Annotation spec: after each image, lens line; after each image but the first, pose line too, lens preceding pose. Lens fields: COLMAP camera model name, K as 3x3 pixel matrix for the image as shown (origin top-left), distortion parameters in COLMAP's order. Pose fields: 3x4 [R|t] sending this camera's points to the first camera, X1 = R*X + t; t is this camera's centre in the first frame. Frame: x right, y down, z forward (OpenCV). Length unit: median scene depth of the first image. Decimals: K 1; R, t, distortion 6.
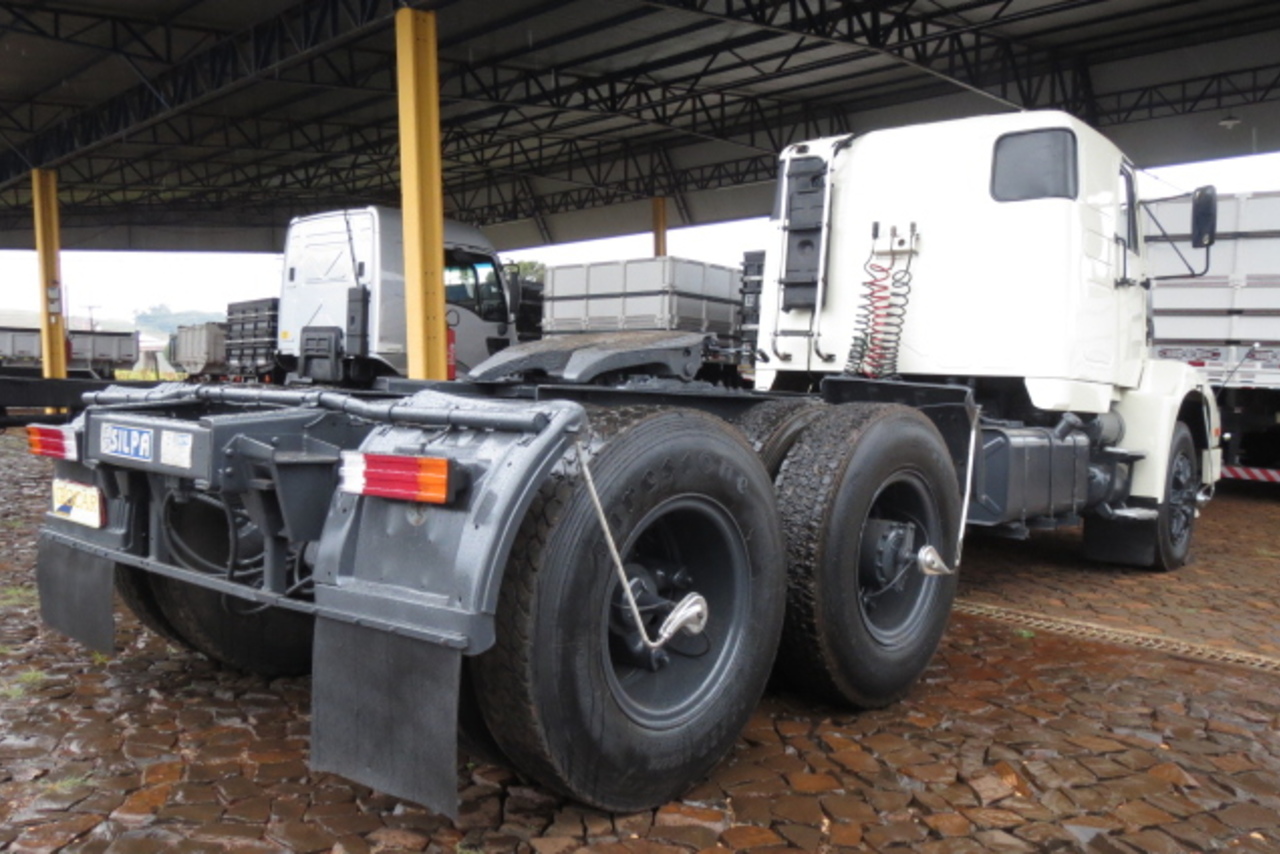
lens RADIAL K [[1076.0, 0, 638.7], [0, 1076.0, 425.4], [0, 0, 1]] dist [-0.028995, 0.015509]
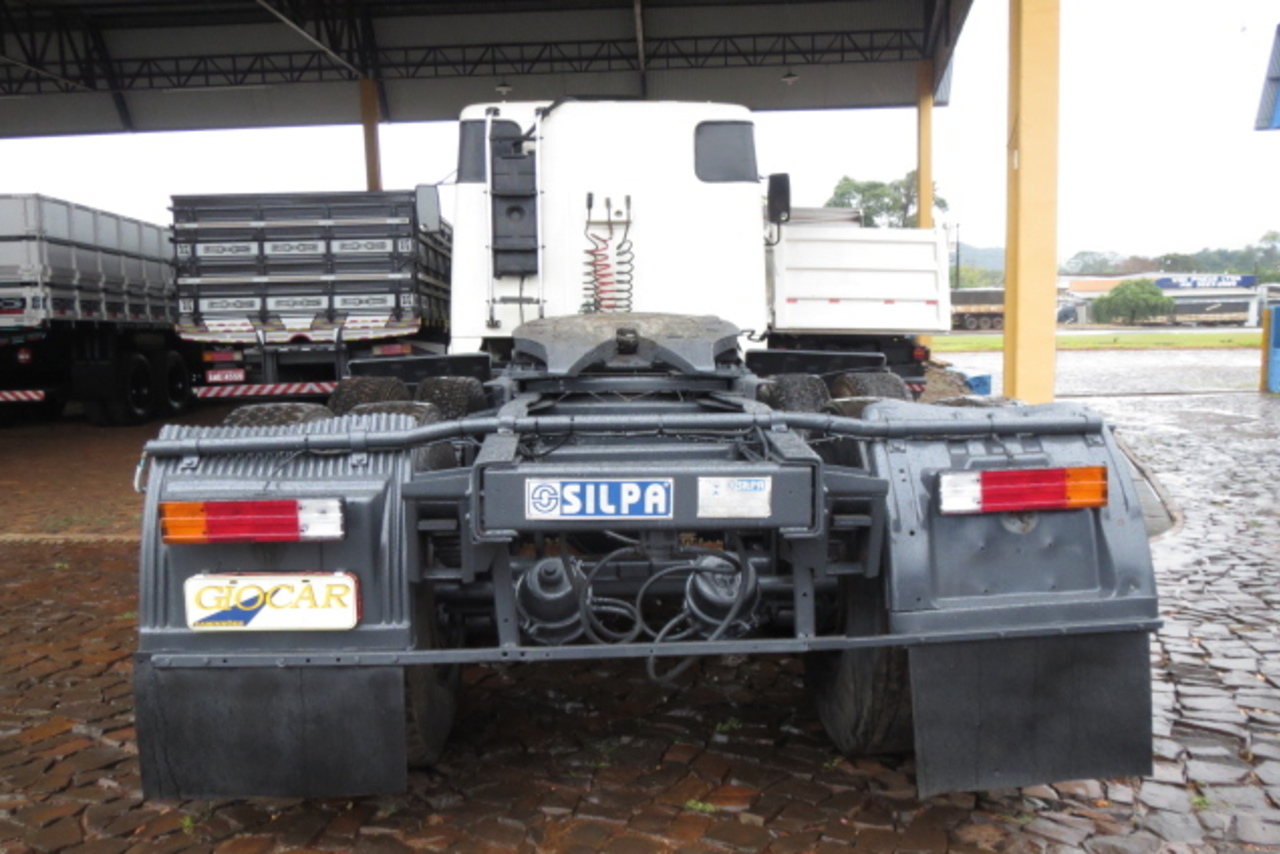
lens RADIAL K [[1076.0, 0, 635.9], [0, 1076.0, 426.1], [0, 0, 1]] dist [-0.028995, 0.015509]
pose [[0.729704, -0.102808, 0.675991, -0.450564], [0.061655, 0.994498, 0.084695, -0.046634], [-0.680978, -0.020124, 0.732027, 0.188895]]
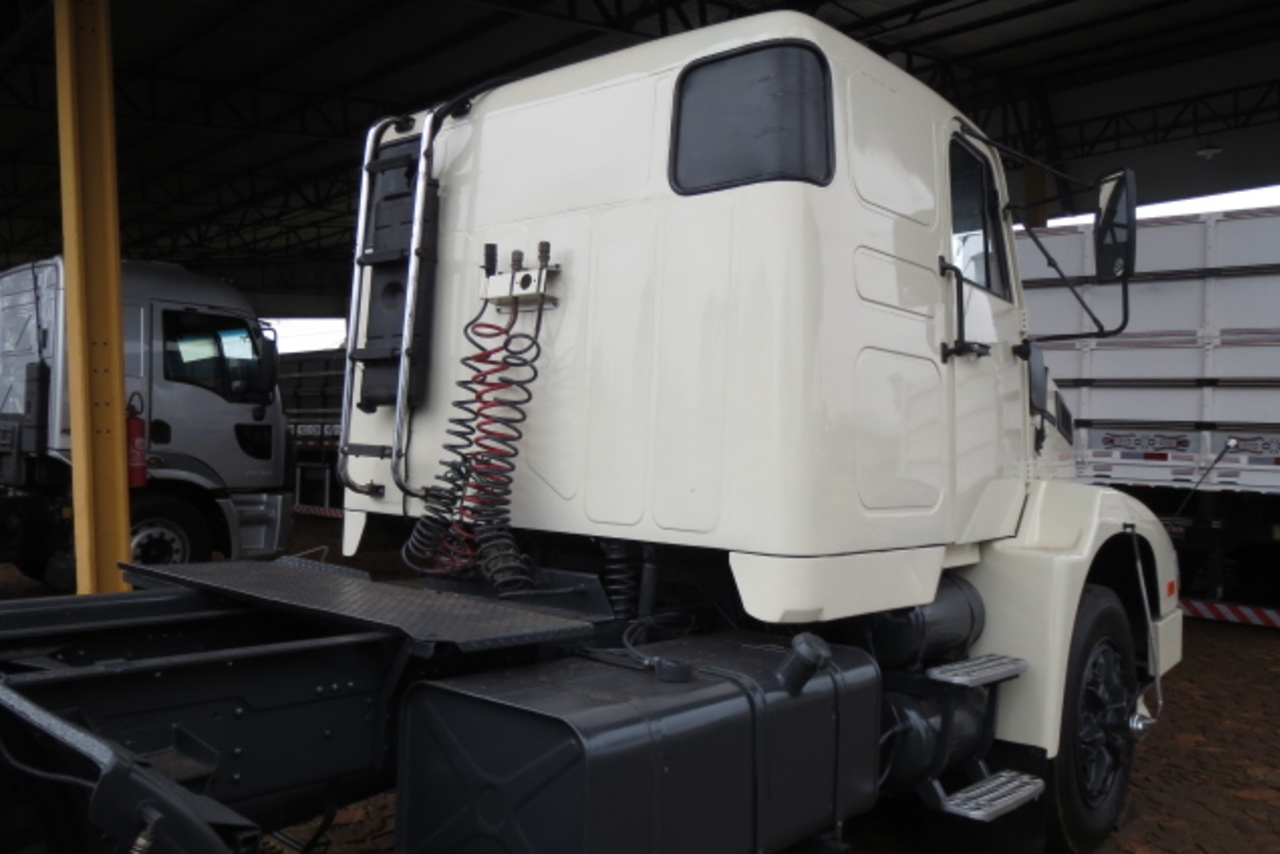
lens RADIAL K [[1076.0, 0, 633.6], [0, 1076.0, 426.1], [0, 0, 1]] dist [-0.028995, 0.015509]
pose [[0.999891, -0.012963, -0.007053, 0.278876], [0.012555, 0.998402, -0.055106, -0.065100], [0.007756, 0.055012, 0.998456, 0.446451]]
